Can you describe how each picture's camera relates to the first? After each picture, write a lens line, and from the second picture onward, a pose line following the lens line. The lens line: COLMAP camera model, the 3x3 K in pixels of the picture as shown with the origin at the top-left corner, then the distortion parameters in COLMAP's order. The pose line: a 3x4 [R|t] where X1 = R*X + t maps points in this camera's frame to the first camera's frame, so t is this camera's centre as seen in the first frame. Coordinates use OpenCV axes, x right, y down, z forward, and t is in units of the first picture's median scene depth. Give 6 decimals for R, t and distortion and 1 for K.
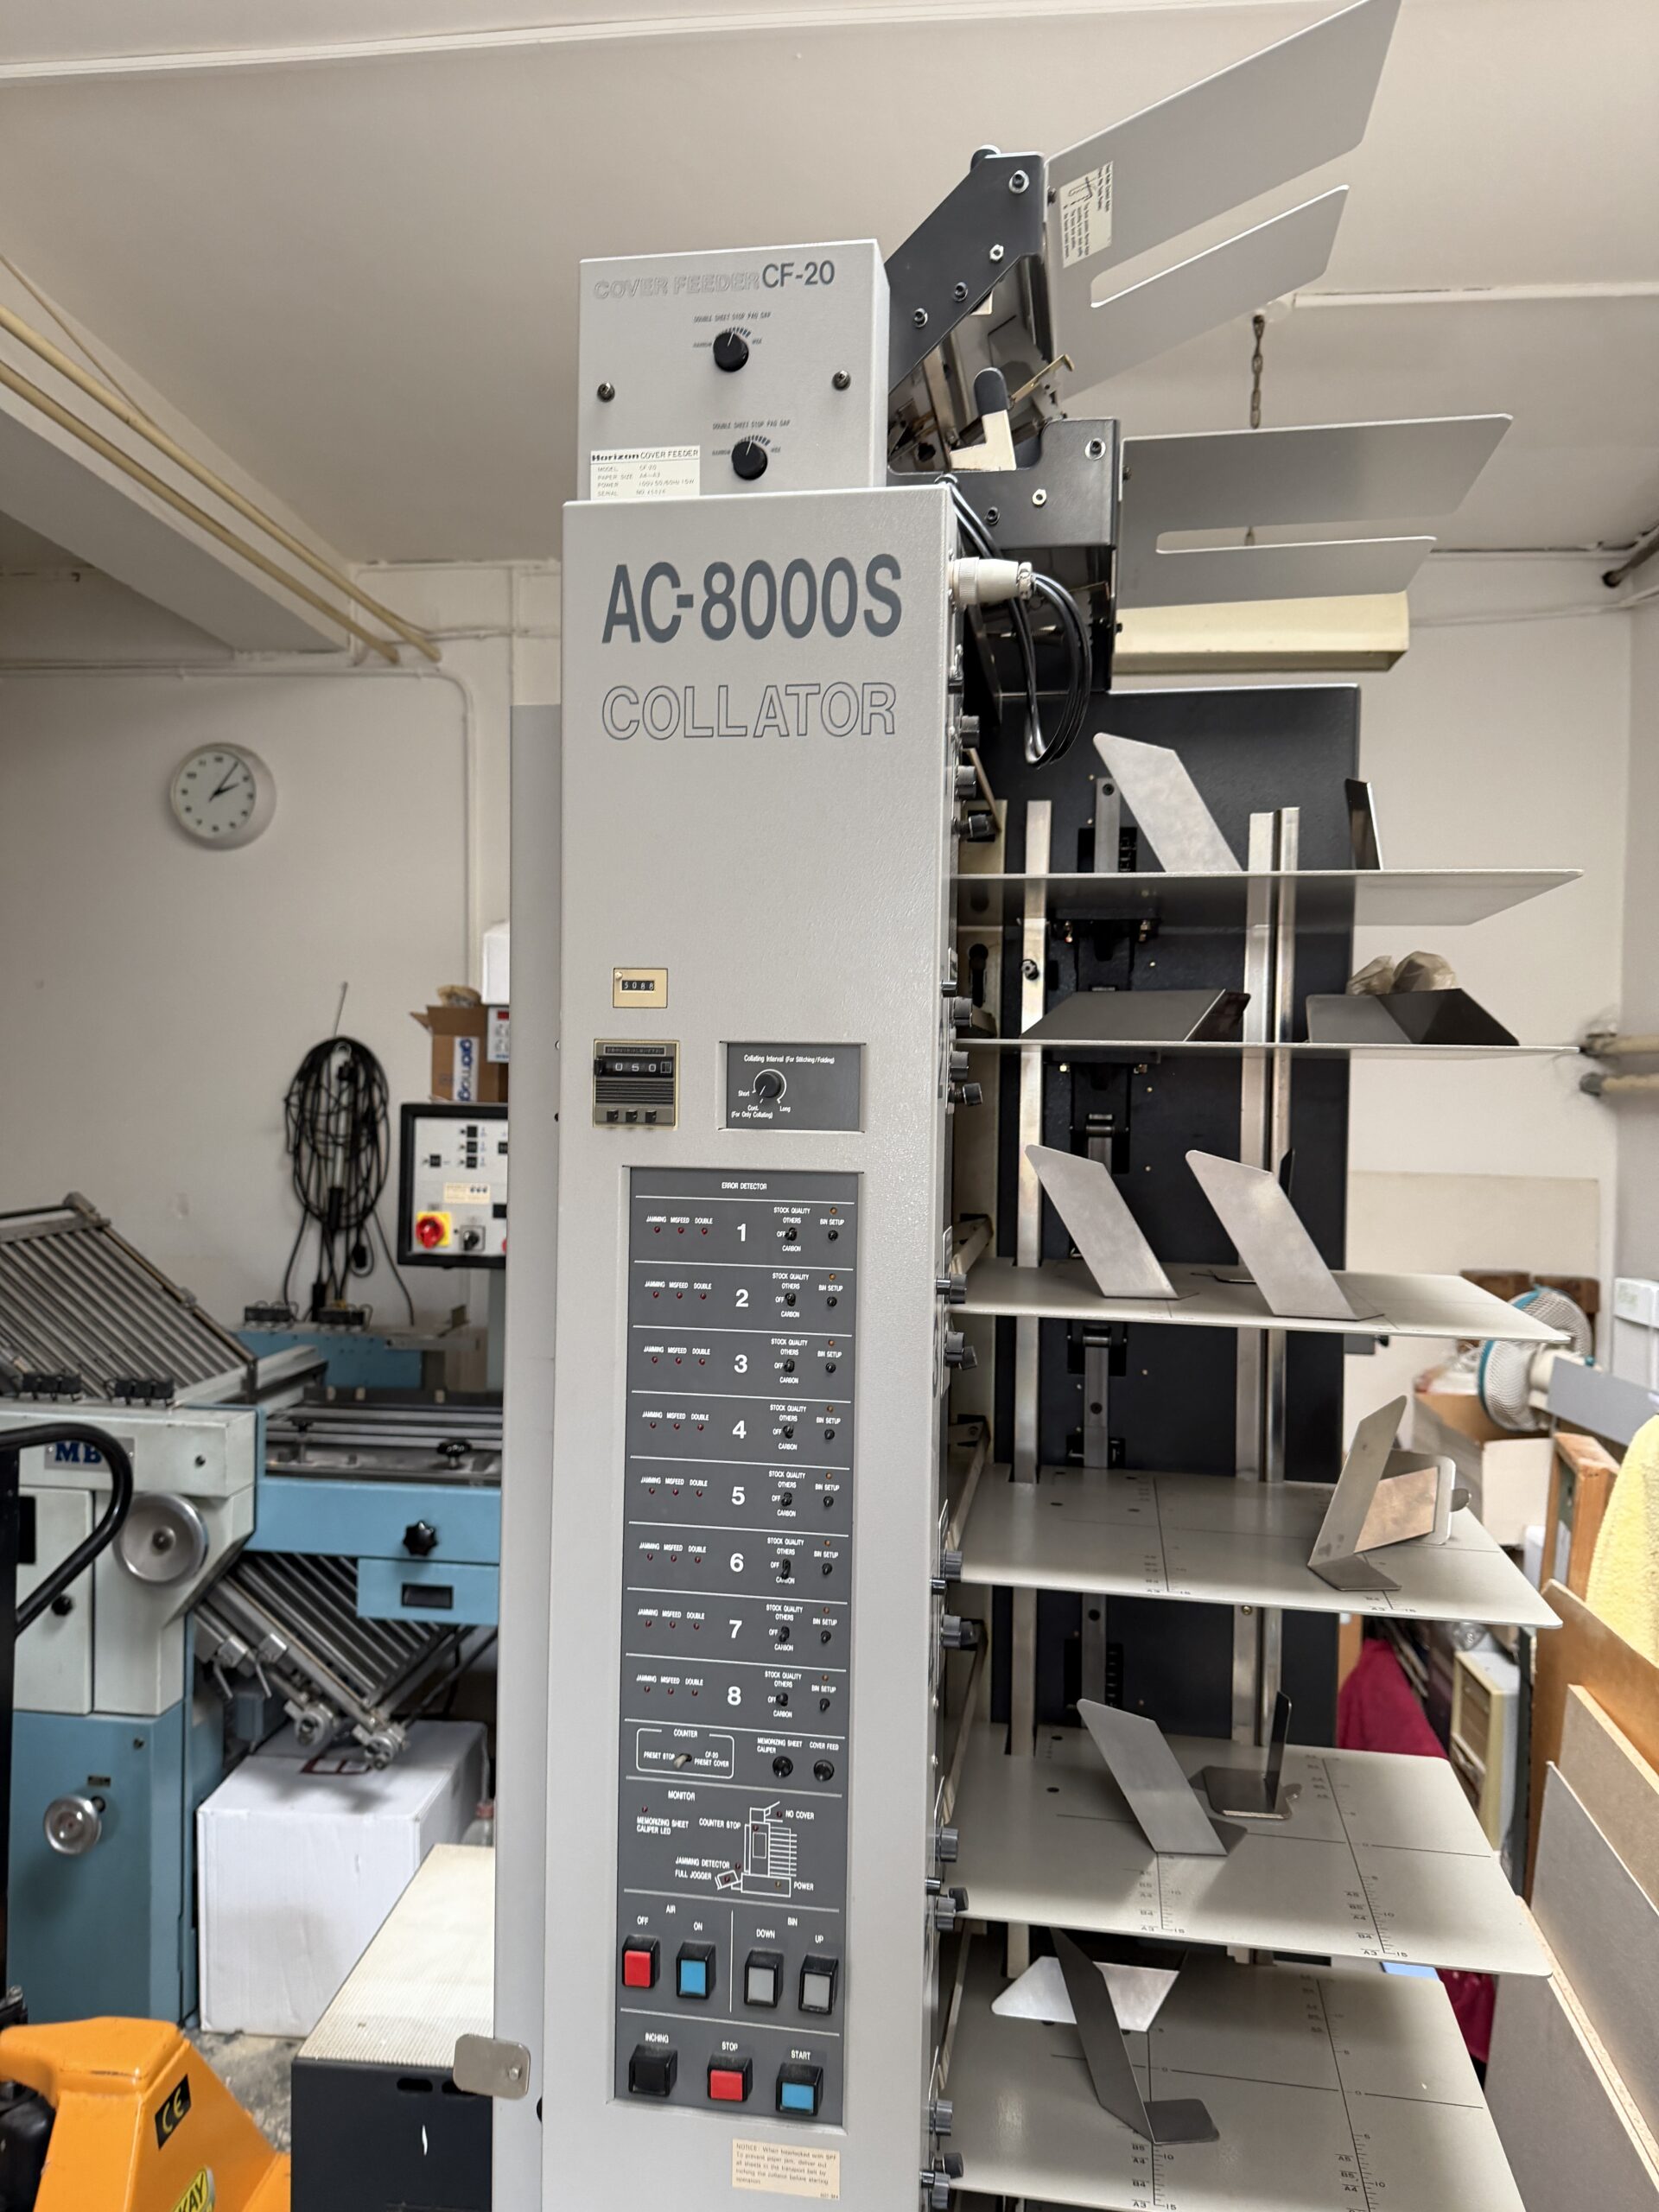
lens RADIAL K [[1580.3, 0, 841.2], [0, 1580.3, 1103.8], [0, 0, 1]] dist [0.138934, -0.194940]
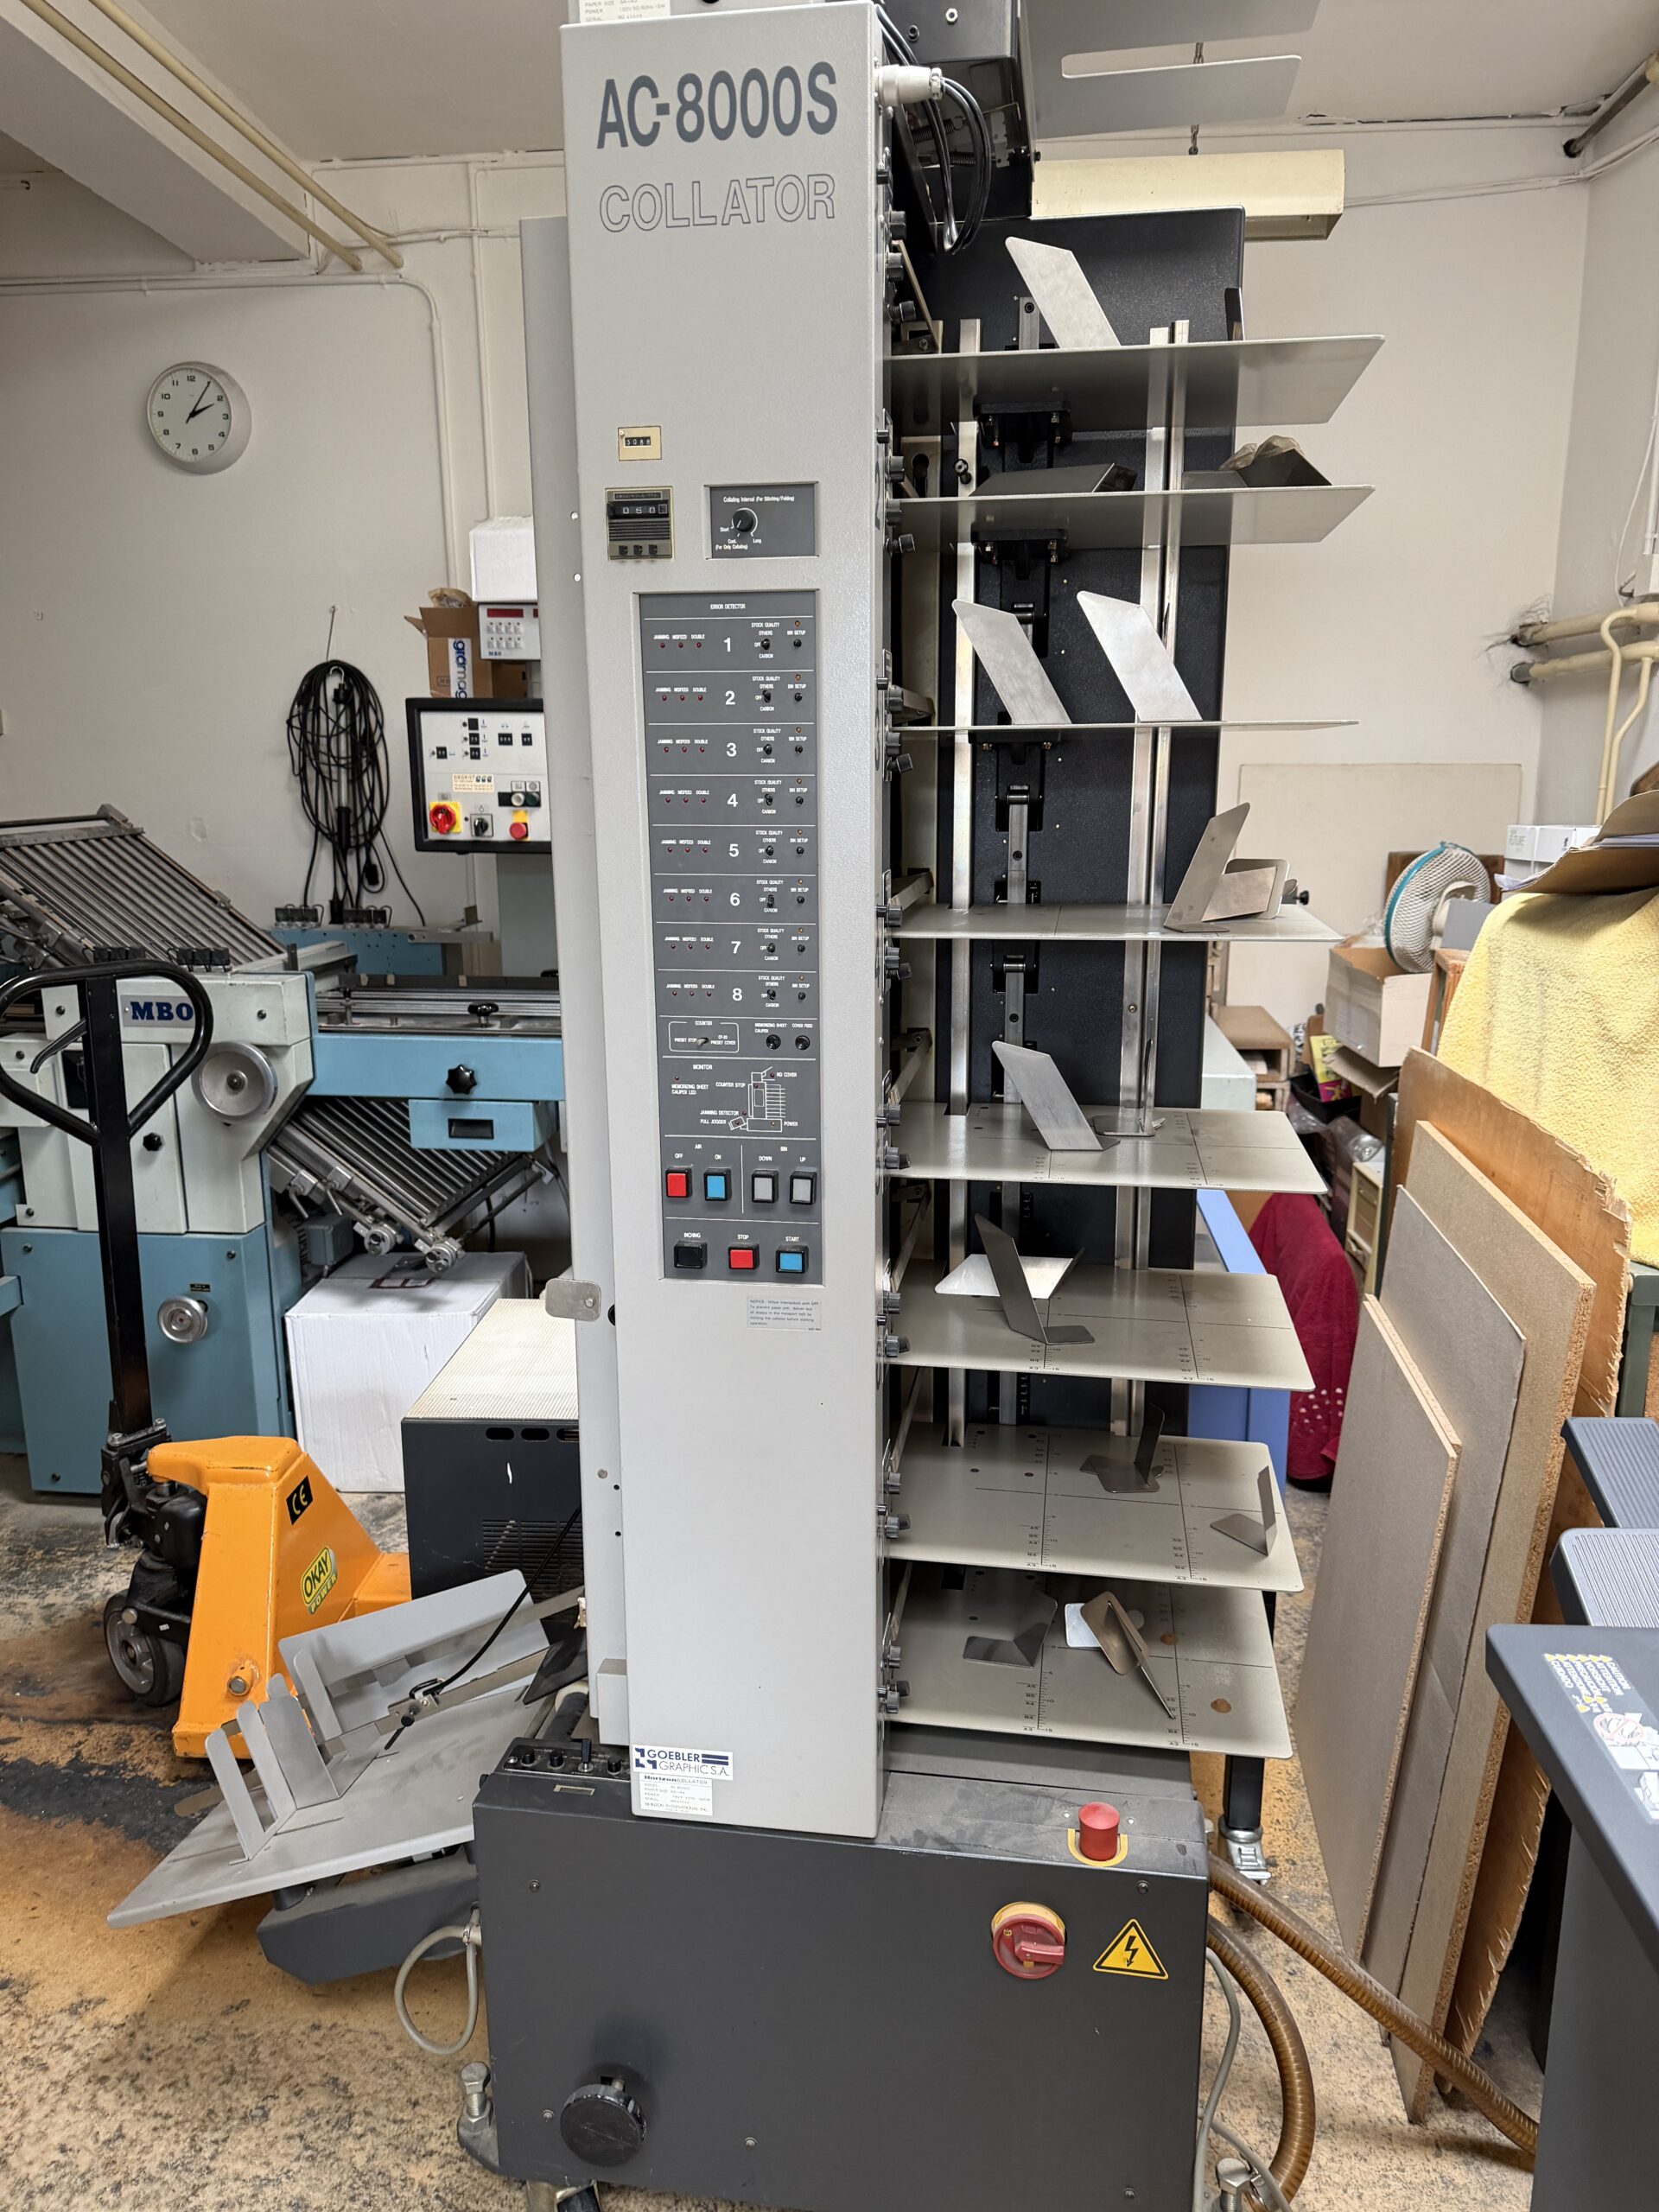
lens RADIAL K [[1592.4, 0, 837.2], [0, 1592.4, 1108.1], [0, 0, 1]] dist [0.082657, -0.112065]
pose [[0.999660, -0.025712, 0.004332, 0.005696], [0.024372, 0.980443, 0.195288, 0.095993], [-0.009268, -0.195116, 0.980736, -0.179212]]
